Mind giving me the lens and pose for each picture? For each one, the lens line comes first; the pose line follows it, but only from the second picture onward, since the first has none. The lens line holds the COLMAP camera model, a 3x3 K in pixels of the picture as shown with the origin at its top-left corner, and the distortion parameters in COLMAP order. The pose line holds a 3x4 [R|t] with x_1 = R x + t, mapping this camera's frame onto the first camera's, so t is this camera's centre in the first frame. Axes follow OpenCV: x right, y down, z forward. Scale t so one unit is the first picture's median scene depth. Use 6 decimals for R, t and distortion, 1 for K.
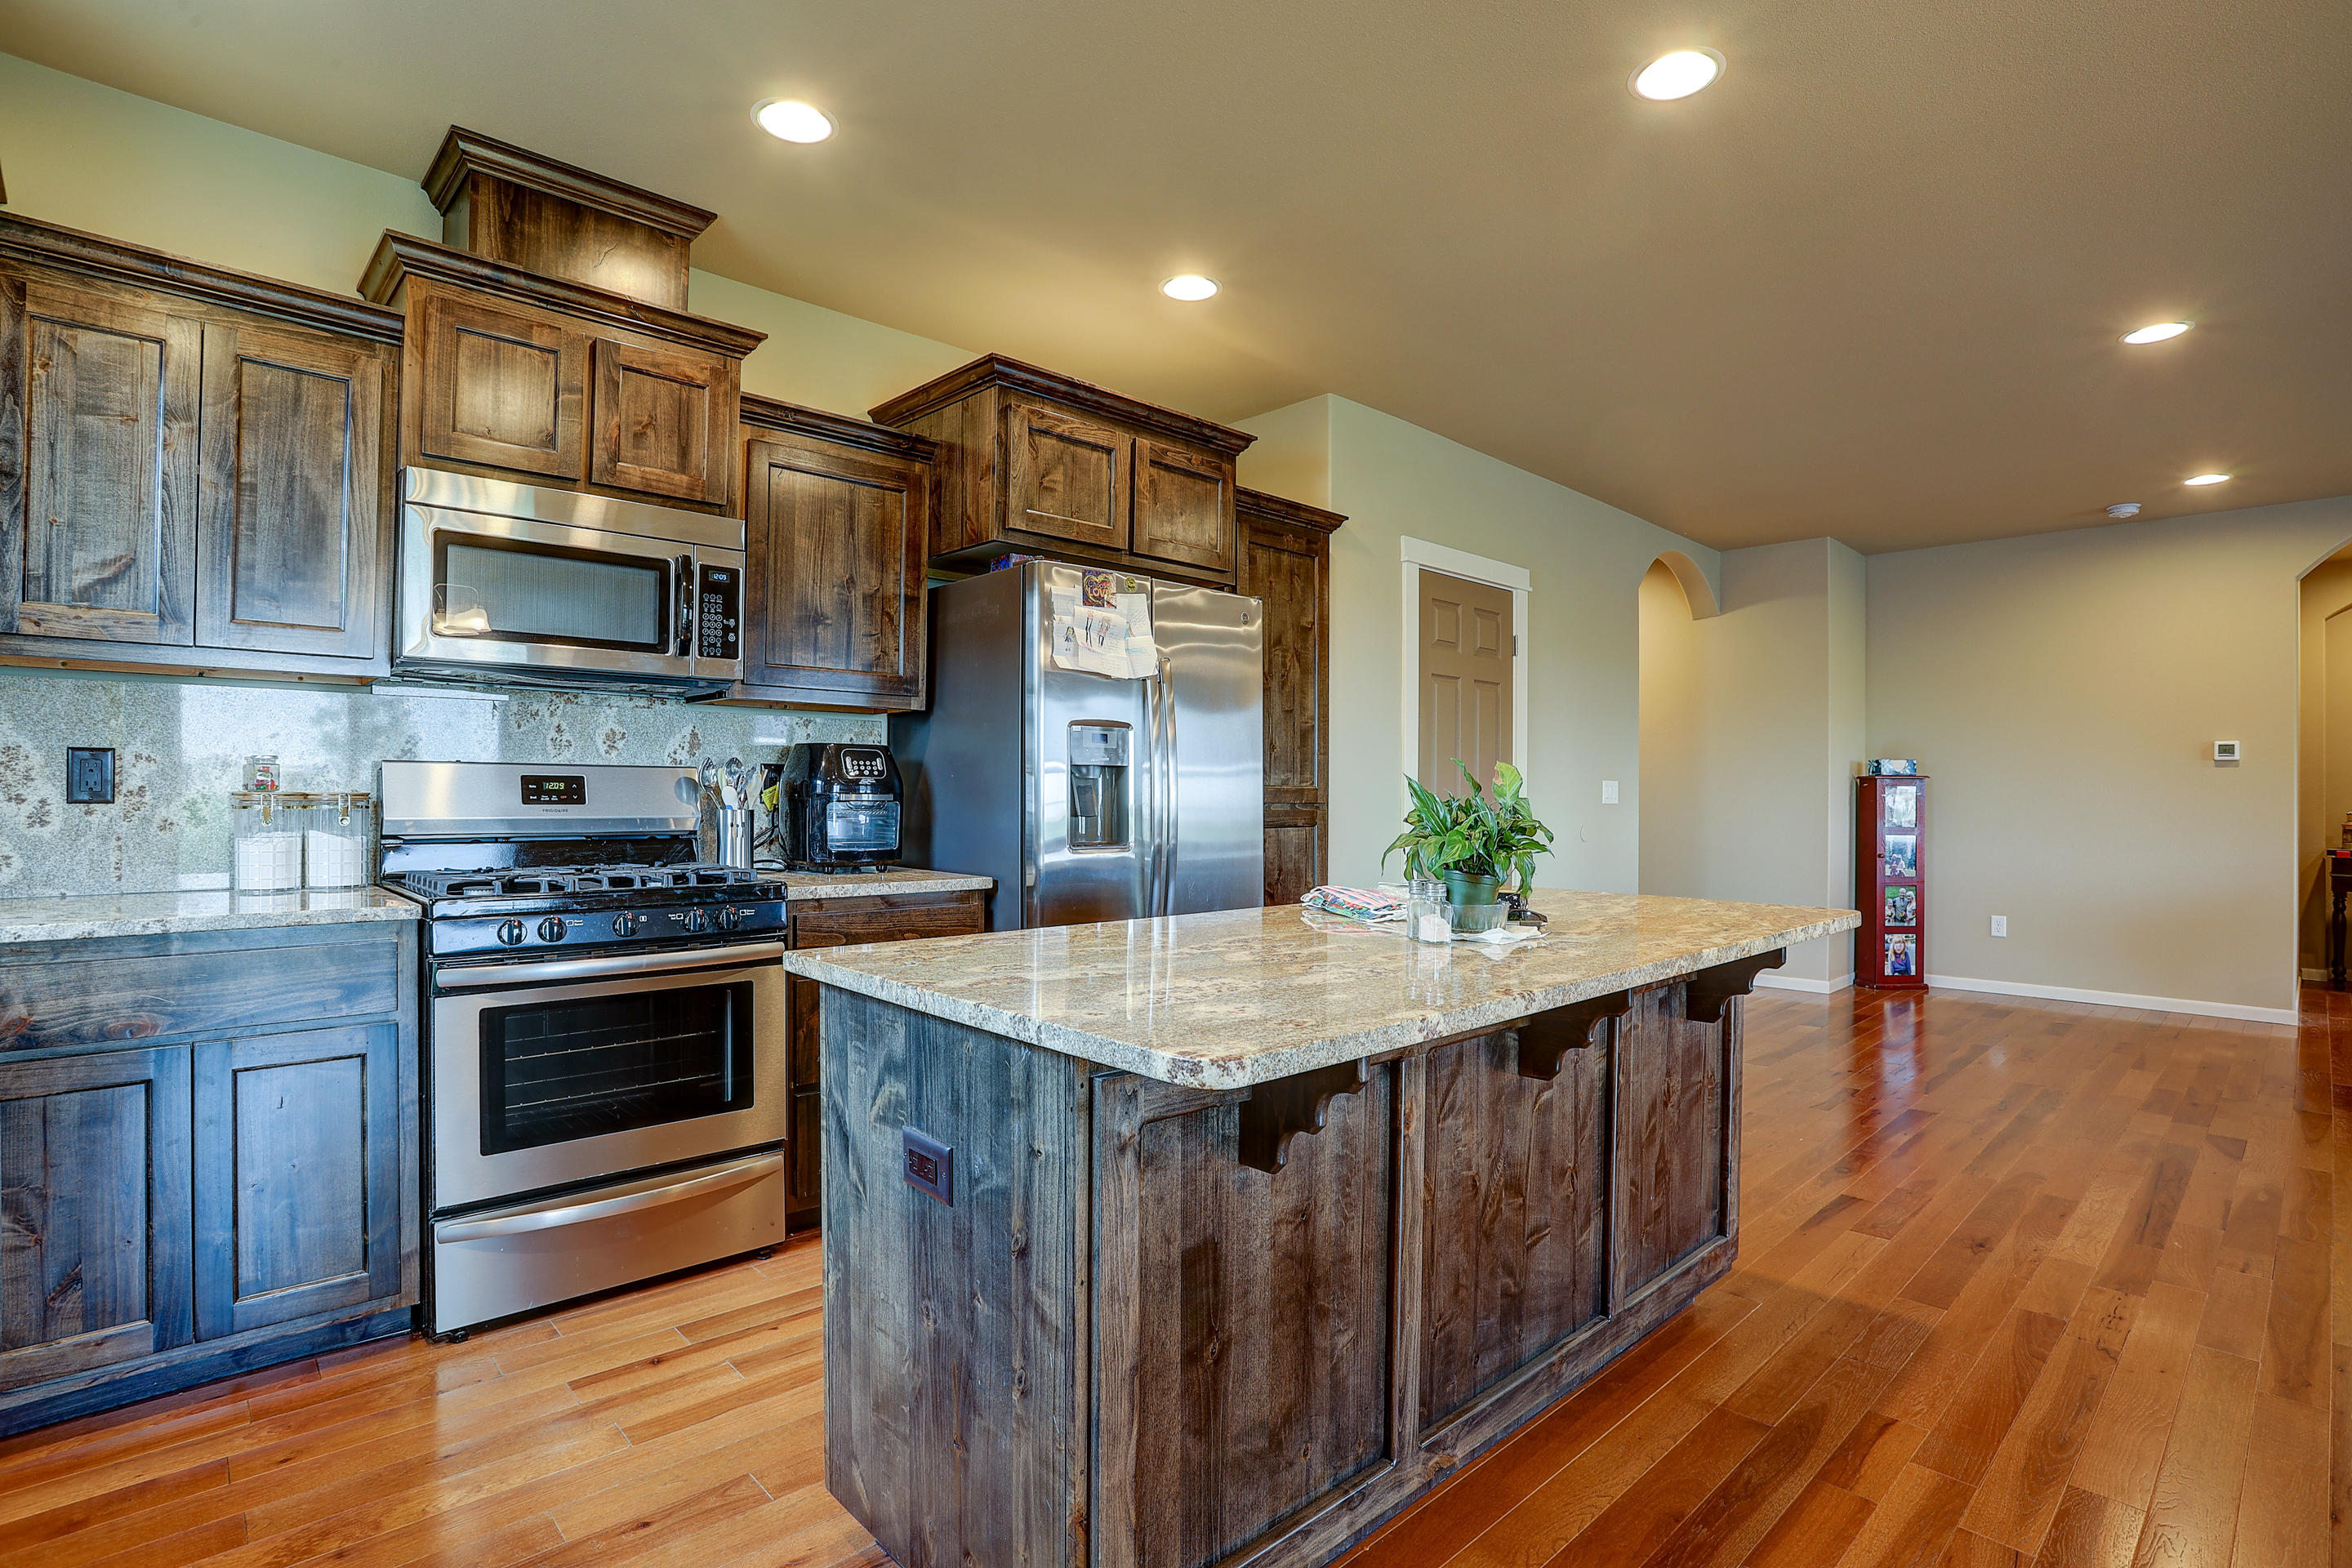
lens RADIAL K [[1155.5, 0, 1190.6], [0, 1155.5, 789.0], [0, 0, 1]] dist [-0.076133, 0.032494]
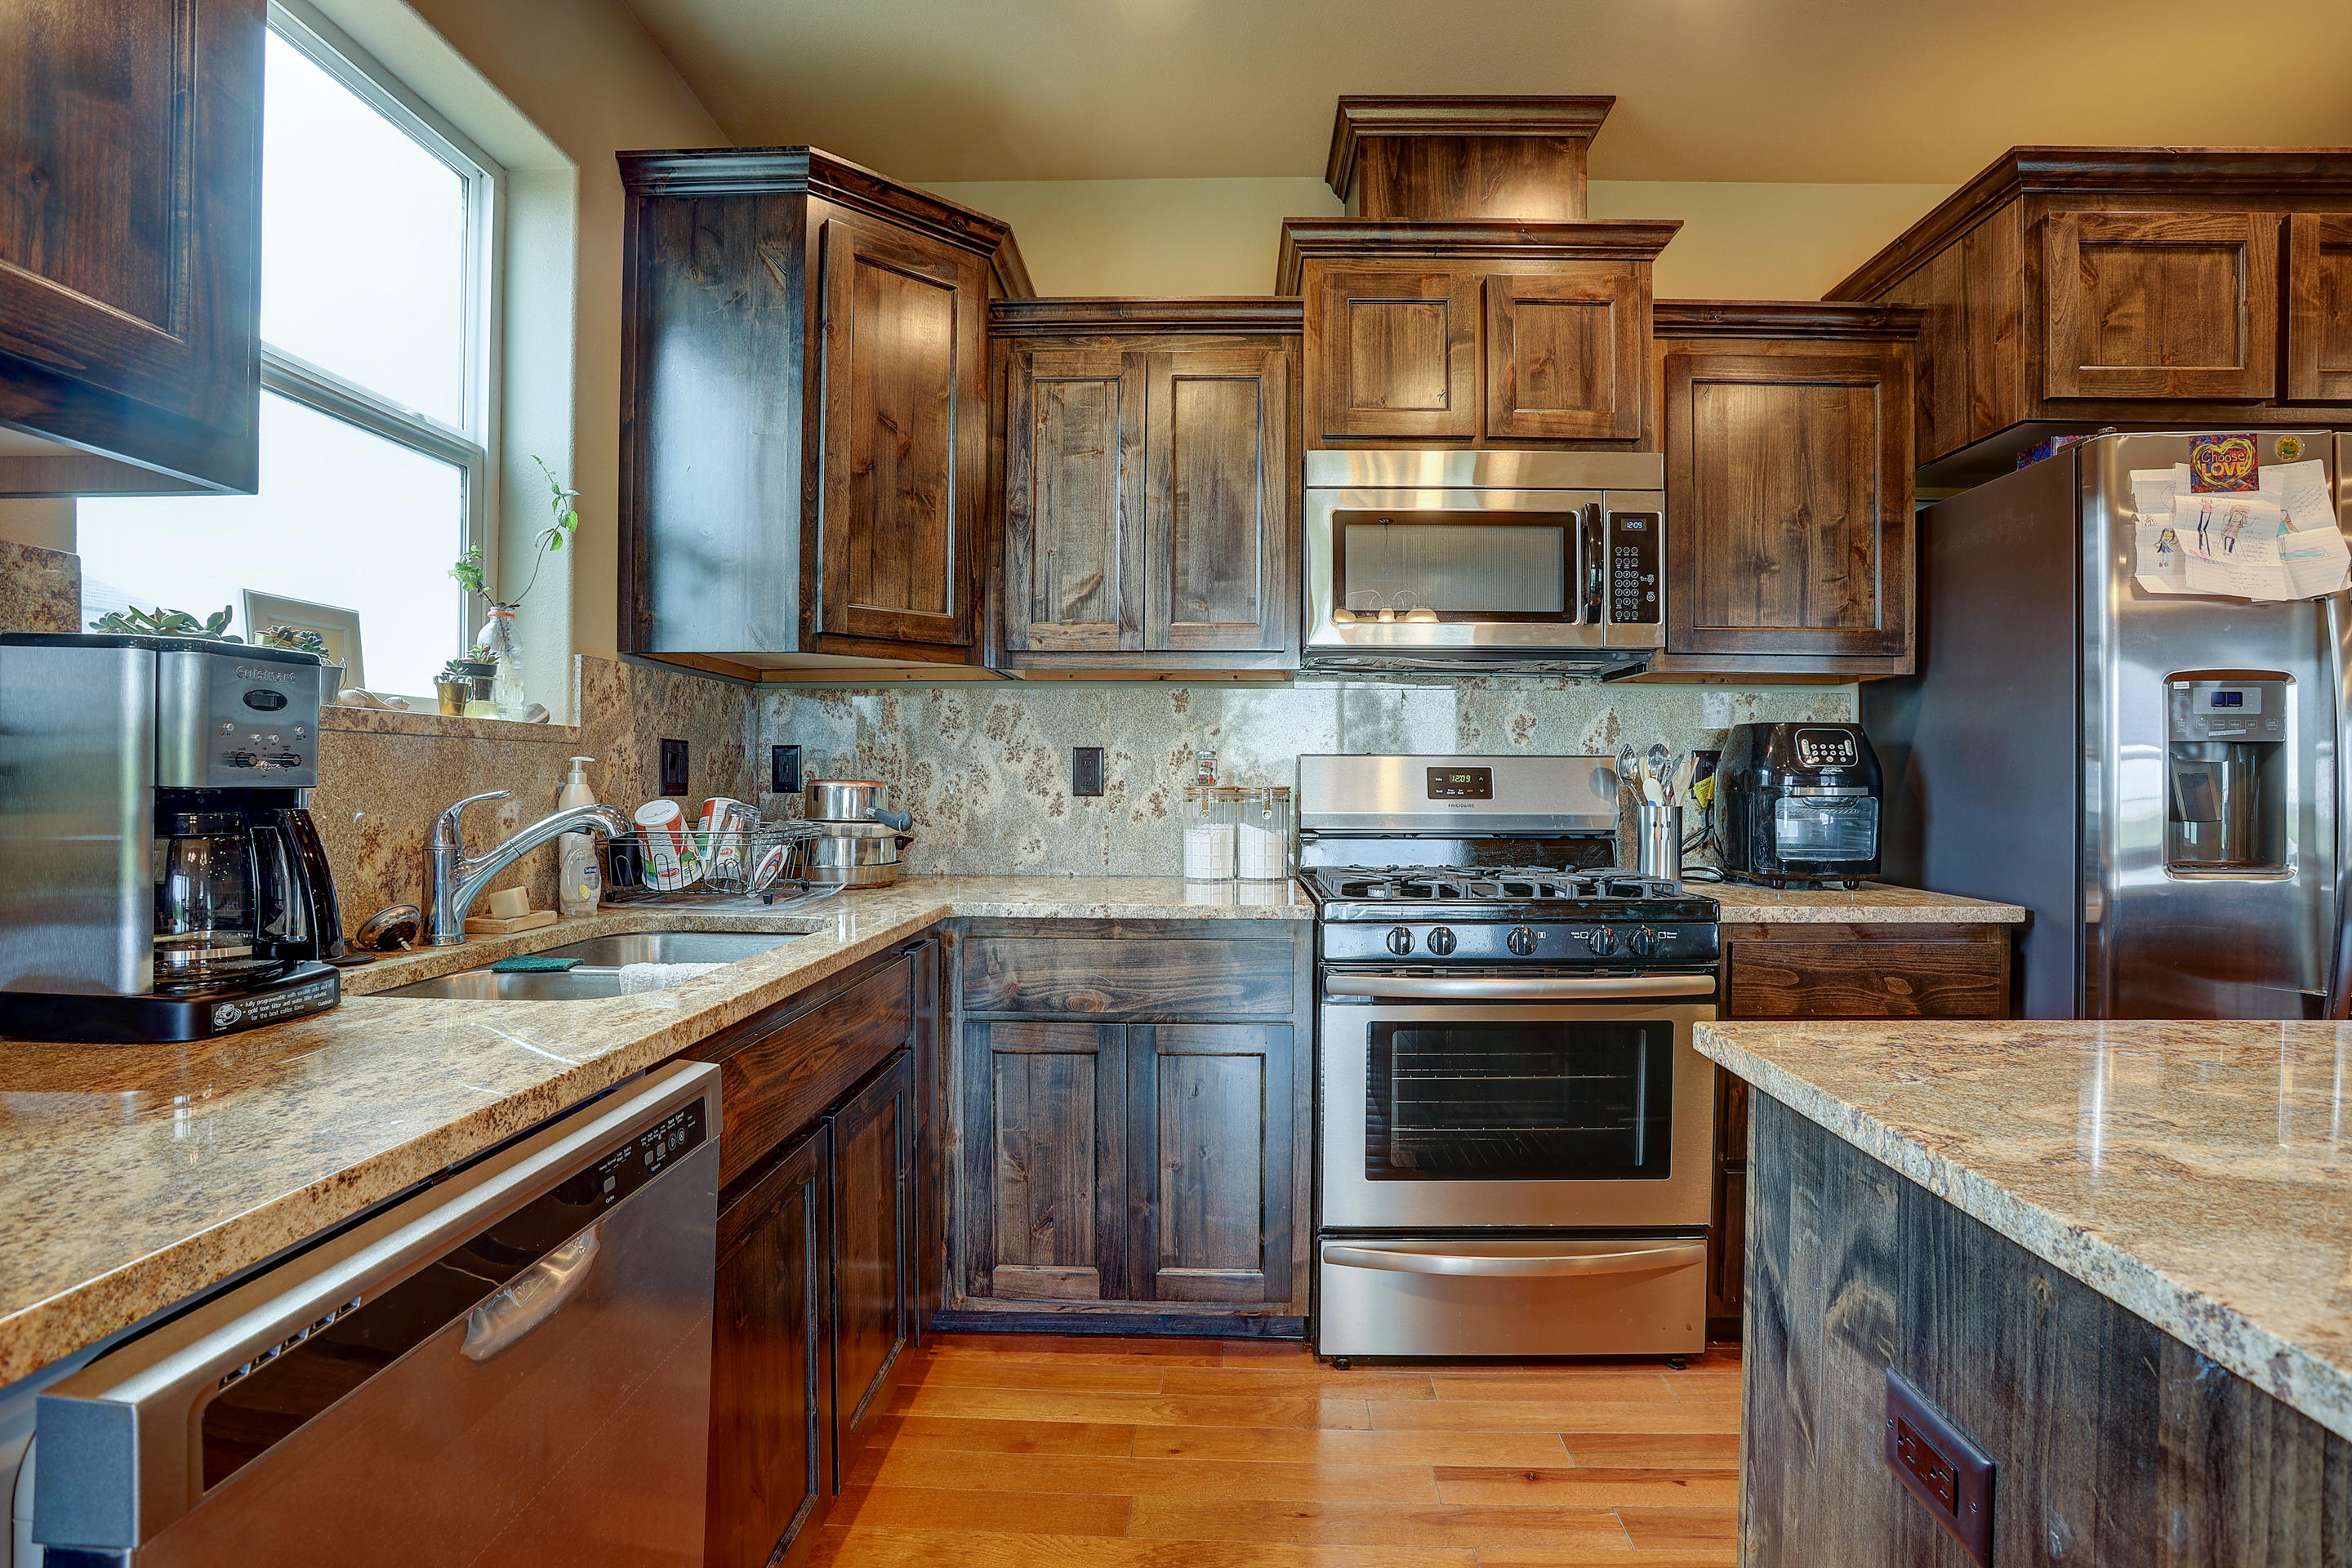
lens RADIAL K [[1155.5, 0, 1190.6], [0, 1155.5, 789.0], [0, 0, 1]] dist [-0.076133, 0.032494]
pose [[0.703881, -0.000326, -0.710318, -0.055576], [0.003646, 0.999988, 0.003154, 0.001995], [0.710309, -0.004809, 0.703874, 0.198664]]
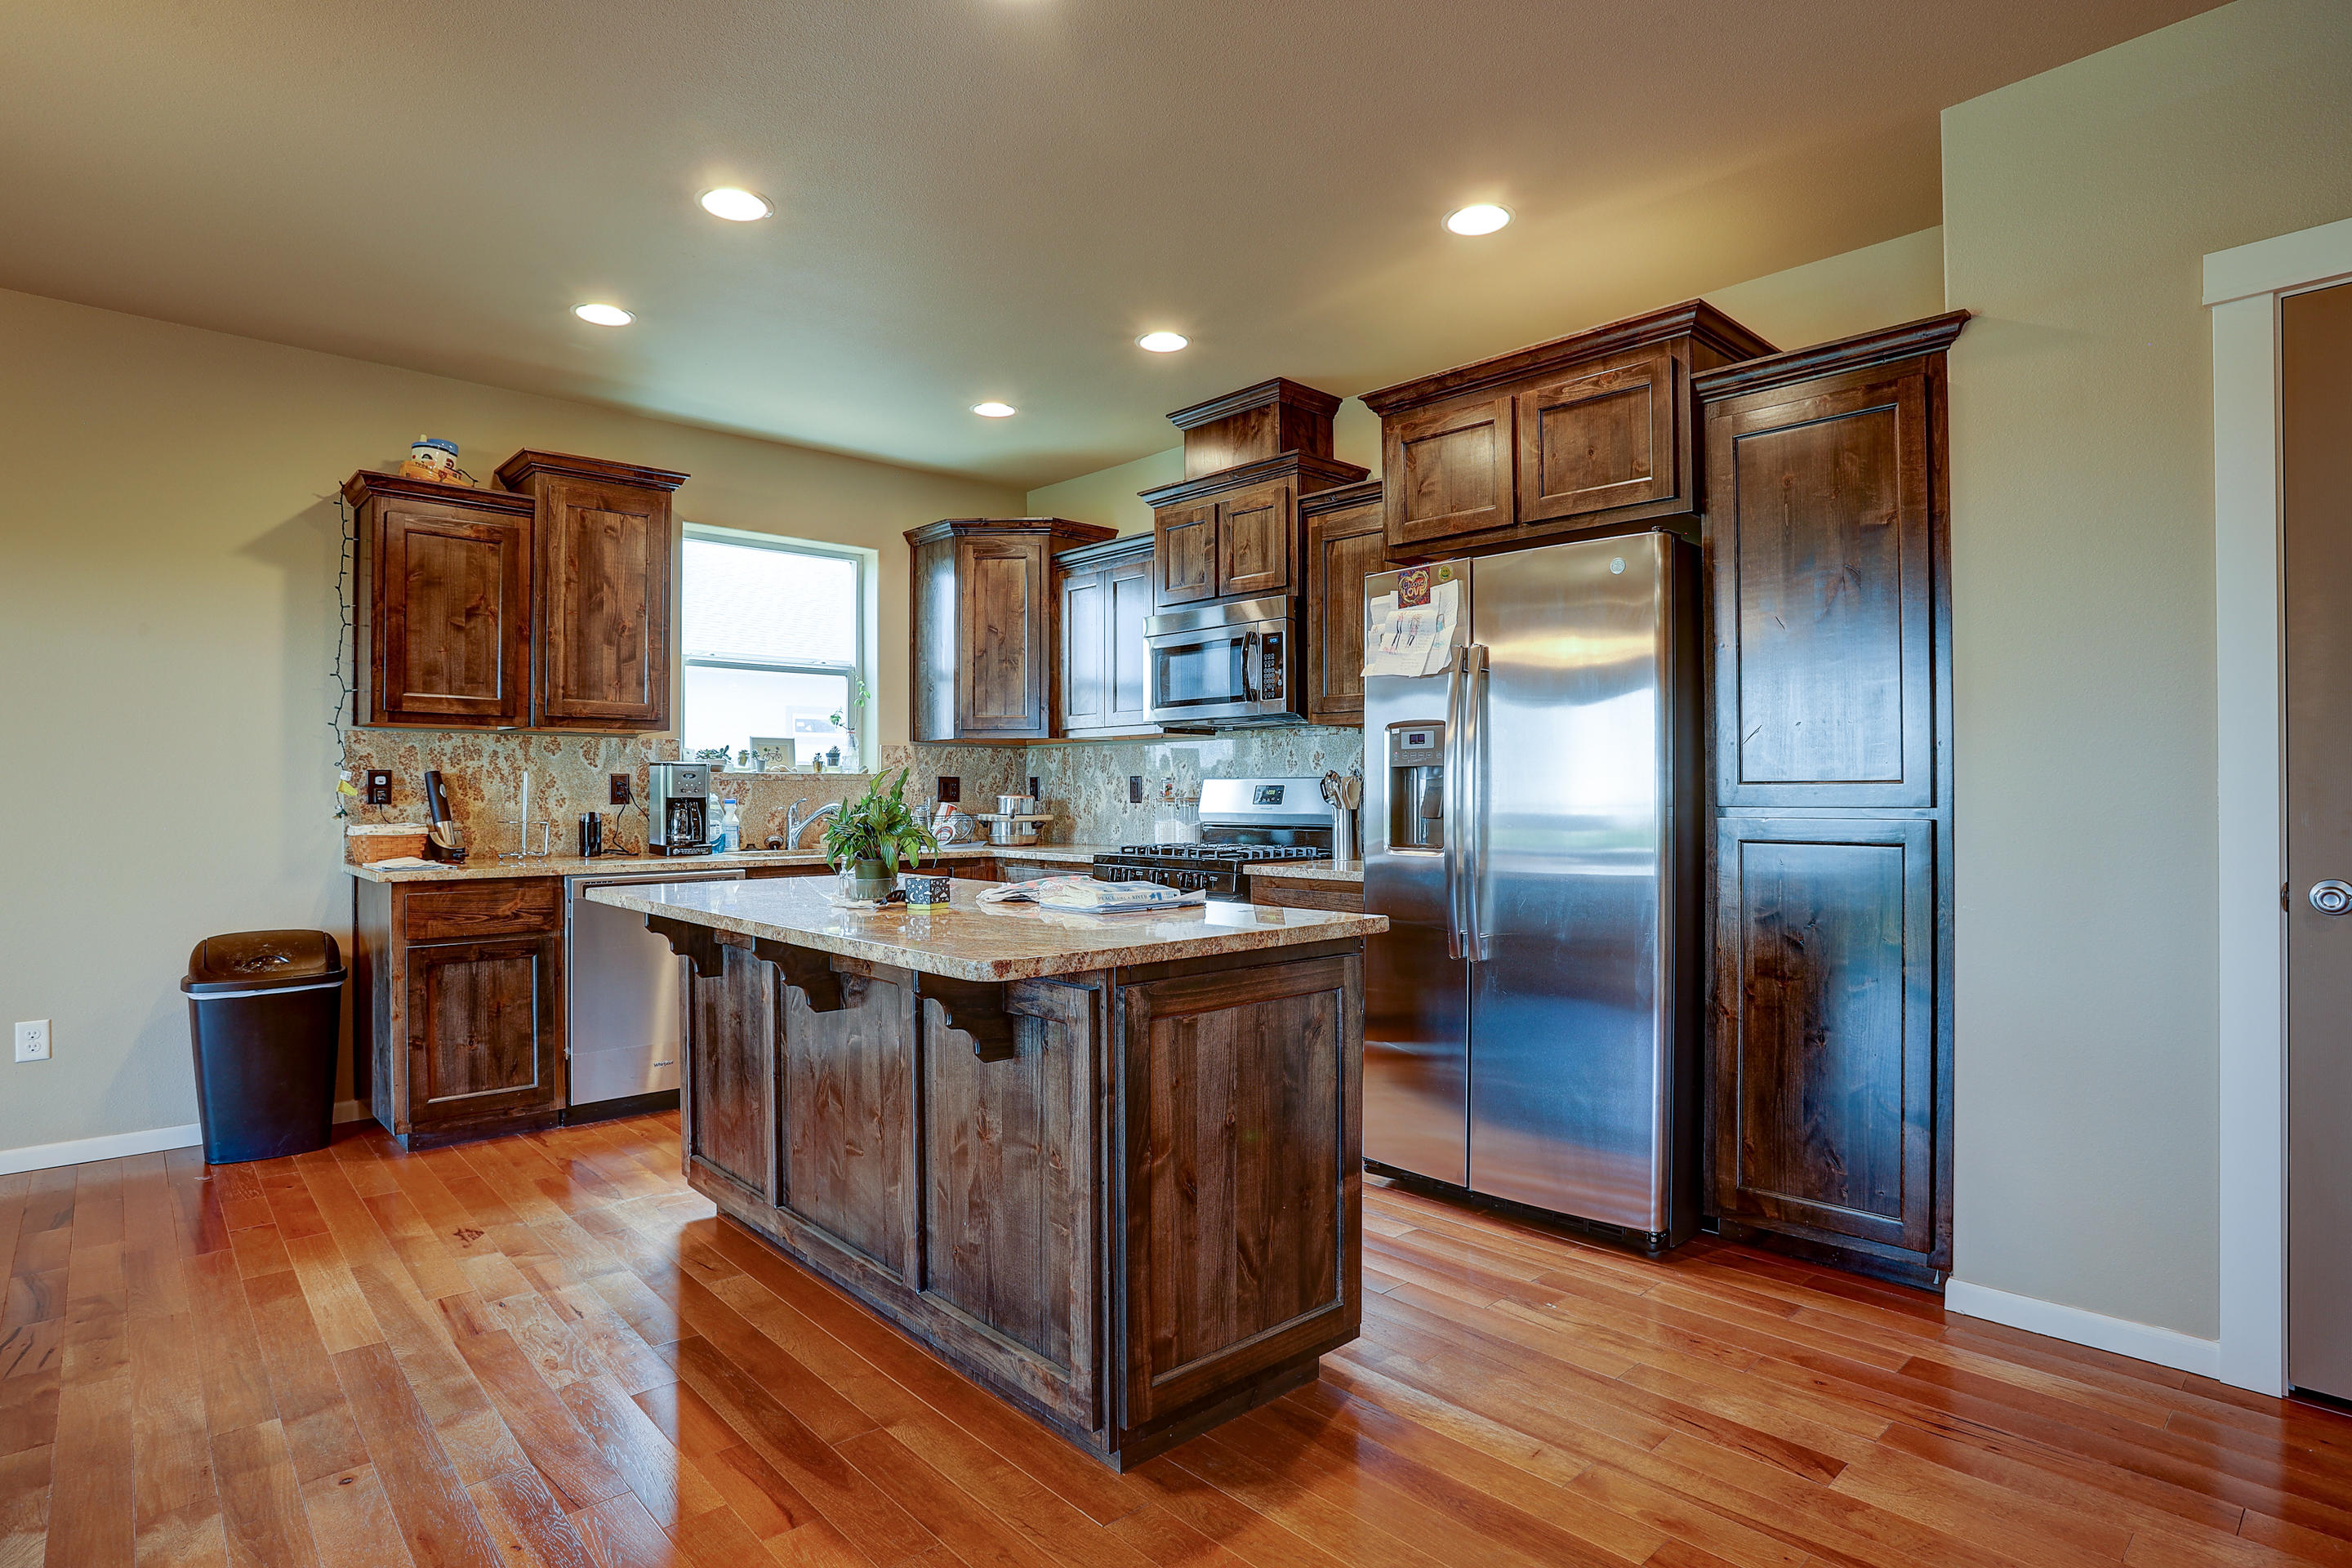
lens RADIAL K [[1200.3, 0, 1184.3], [0, 1200.3, 791.2], [0, 0, 1]] dist [-0.077378, 0.043433]
pose [[-0.004166, -0.008910, -0.999952, 1.122589], [0.005592, 0.999944, -0.008933, 0.010426], [0.999976, -0.005628, -0.004116, 0.959399]]
